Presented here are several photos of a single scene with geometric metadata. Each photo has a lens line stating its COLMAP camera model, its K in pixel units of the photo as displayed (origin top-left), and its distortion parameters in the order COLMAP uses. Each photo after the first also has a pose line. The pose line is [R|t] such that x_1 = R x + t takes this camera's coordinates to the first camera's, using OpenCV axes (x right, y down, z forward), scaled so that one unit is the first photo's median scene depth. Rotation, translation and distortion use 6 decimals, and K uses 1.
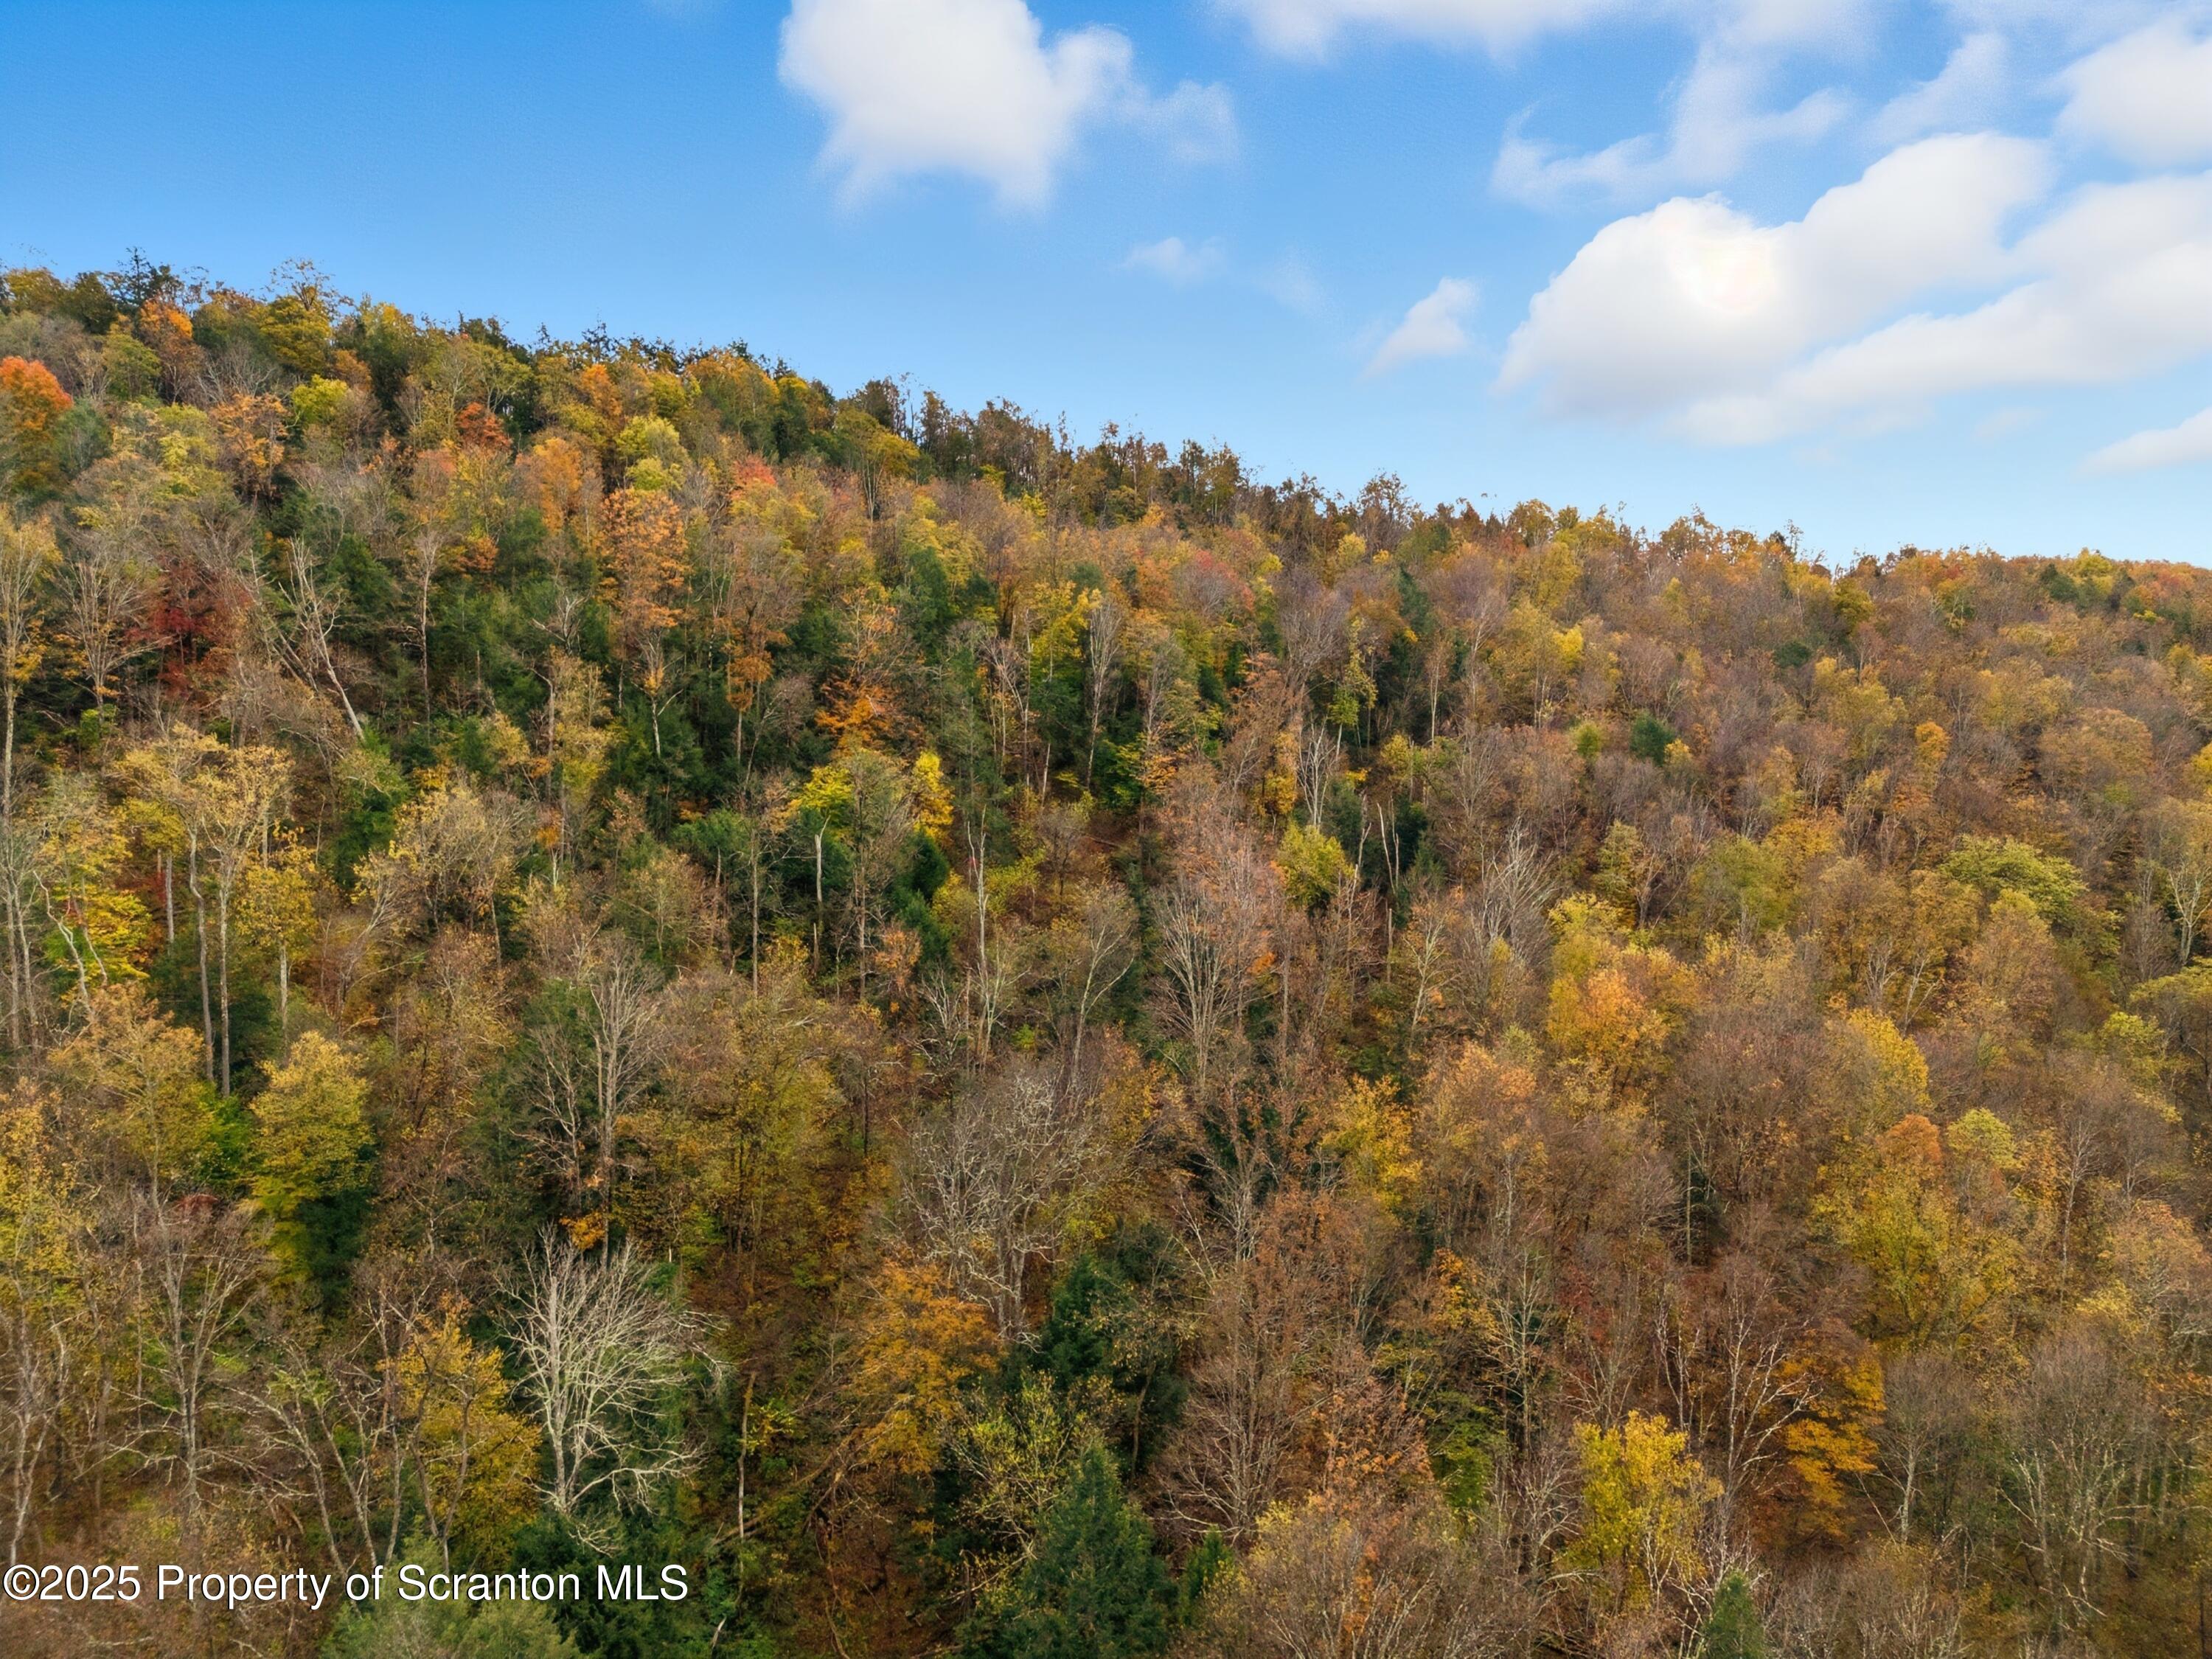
lens RADIAL K [[1630.6, 0, 1108.3], [0, 1630.6, 833.0], [0, 0, 1]] dist [0.086538, -0.091393]
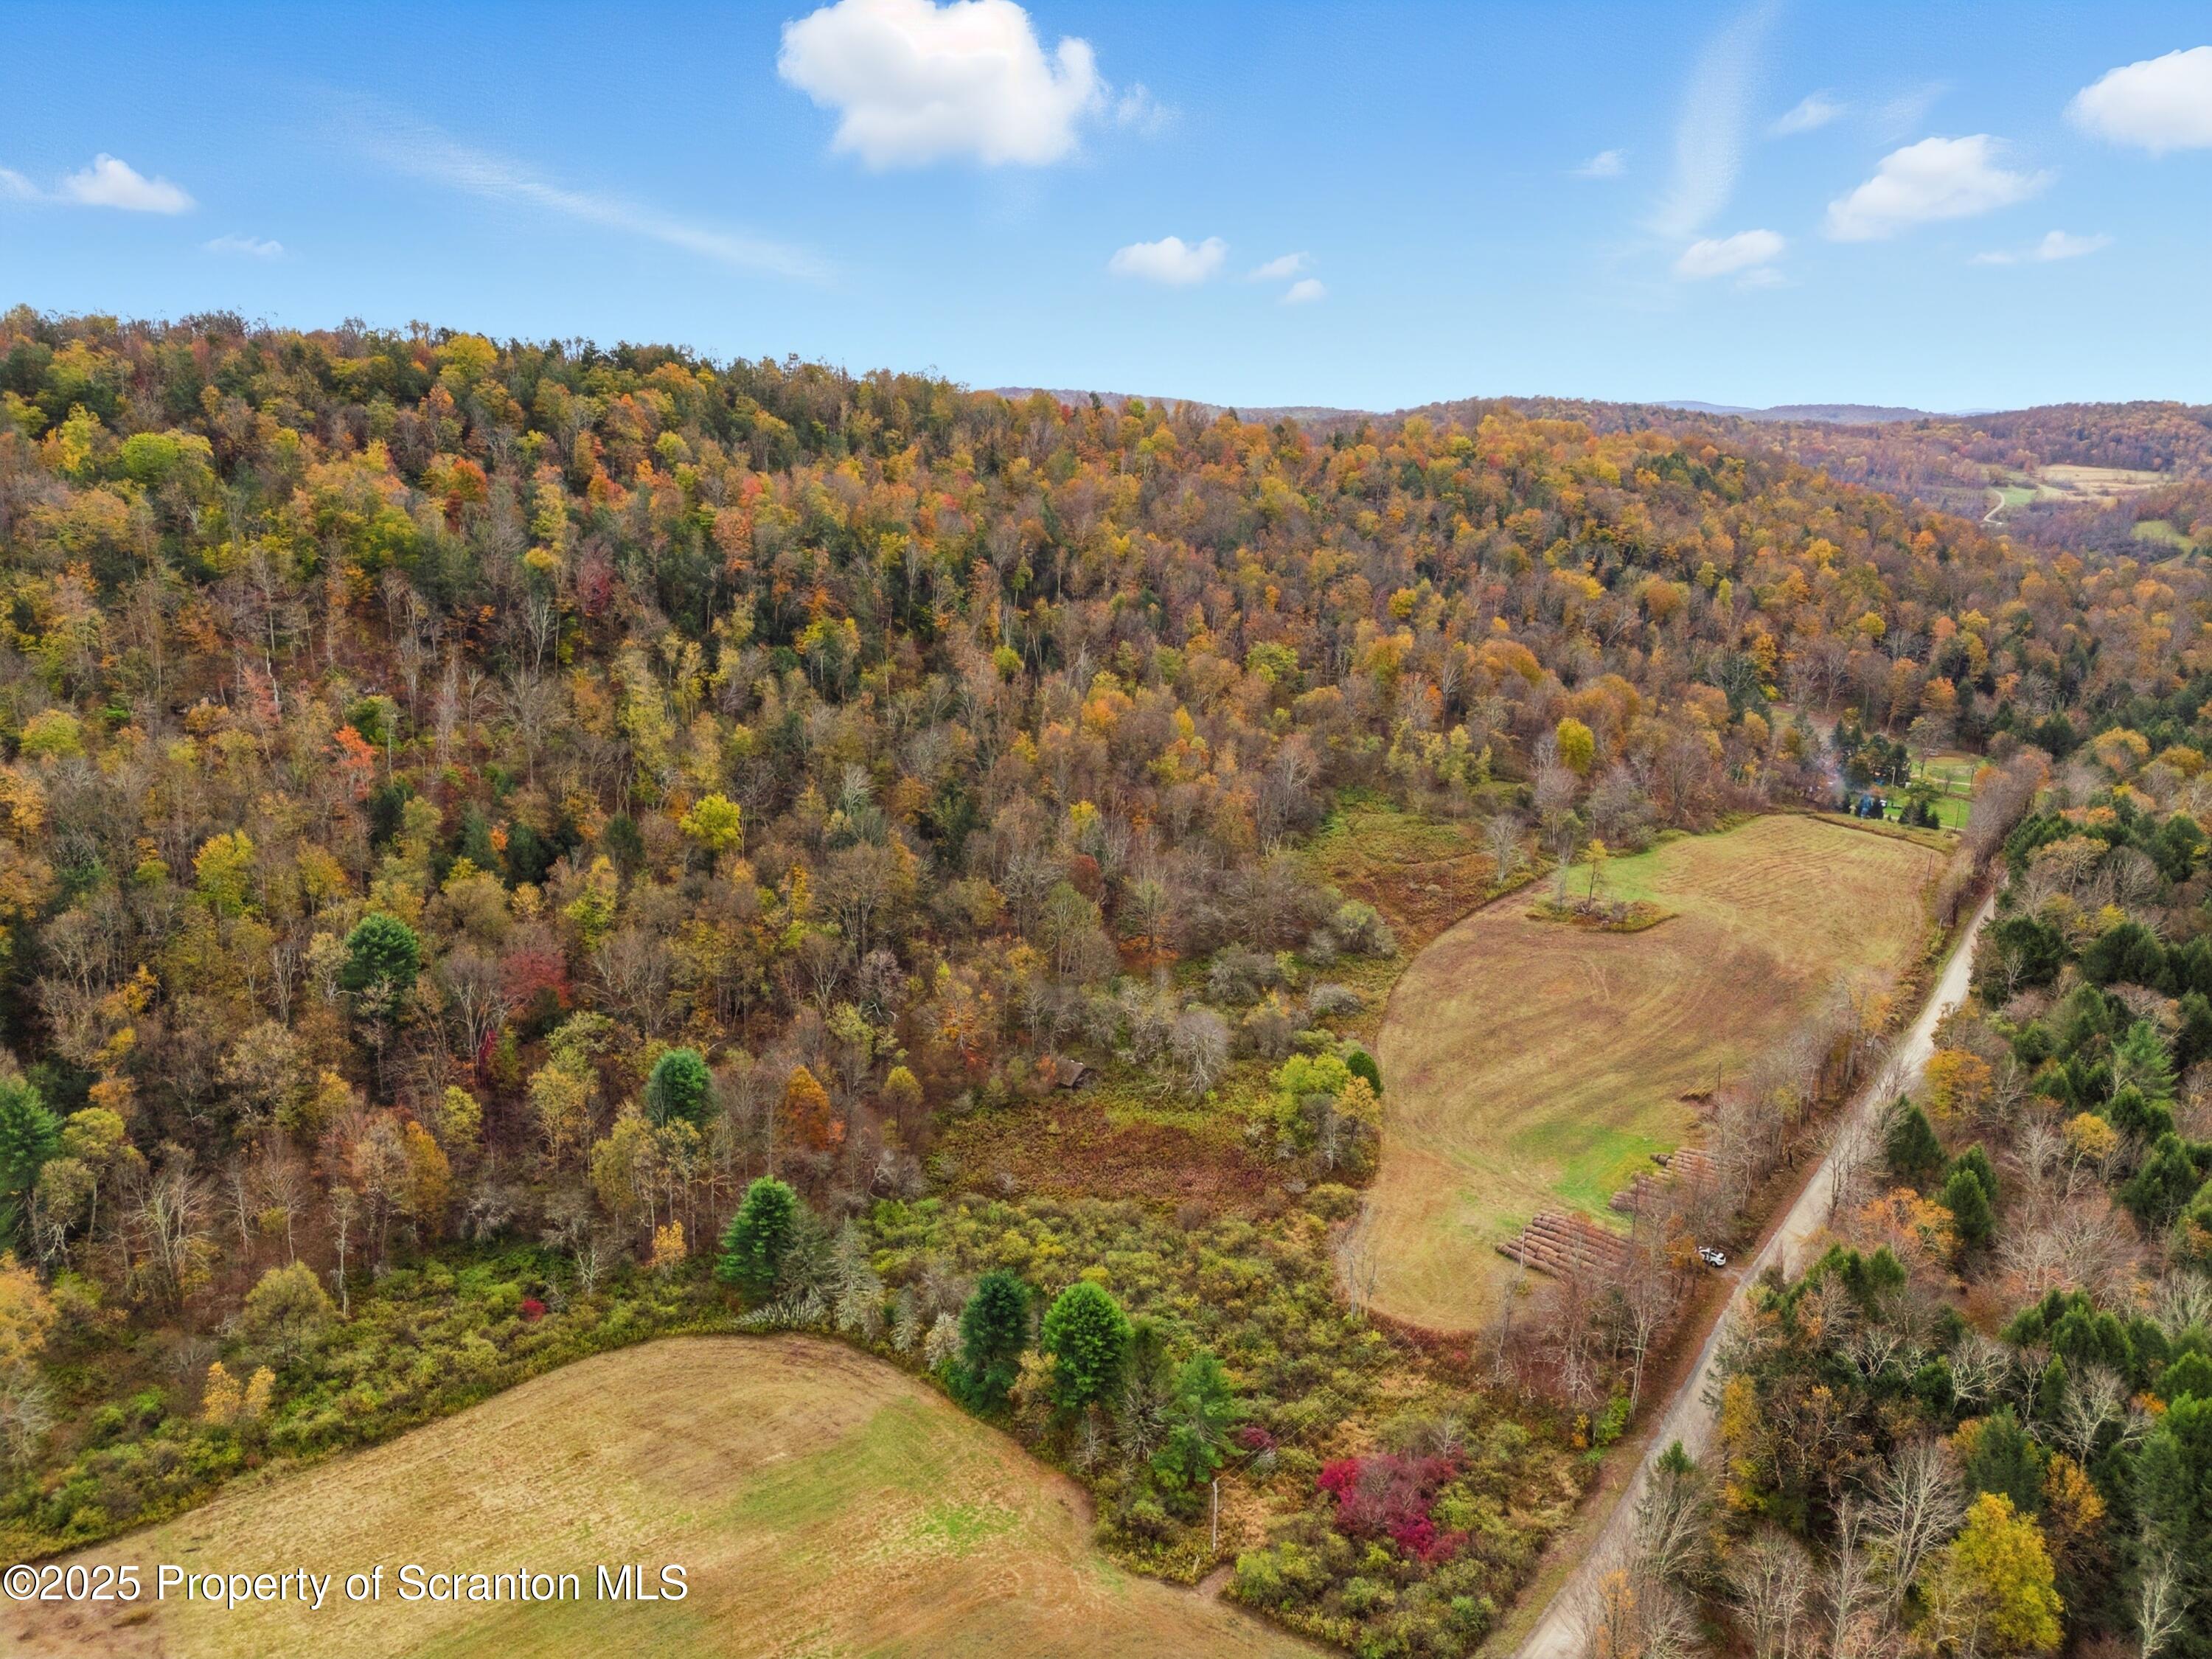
lens RADIAL K [[1630.6, 0, 1108.3], [0, 1630.6, 833.0], [0, 0, 1]] dist [0.086538, -0.091393]
pose [[0.982044, -0.042185, 0.183876, -0.191898], [0.011928, 0.986613, 0.162645, -0.123772], [-0.188276, -0.157531, 0.969400, -1.491212]]
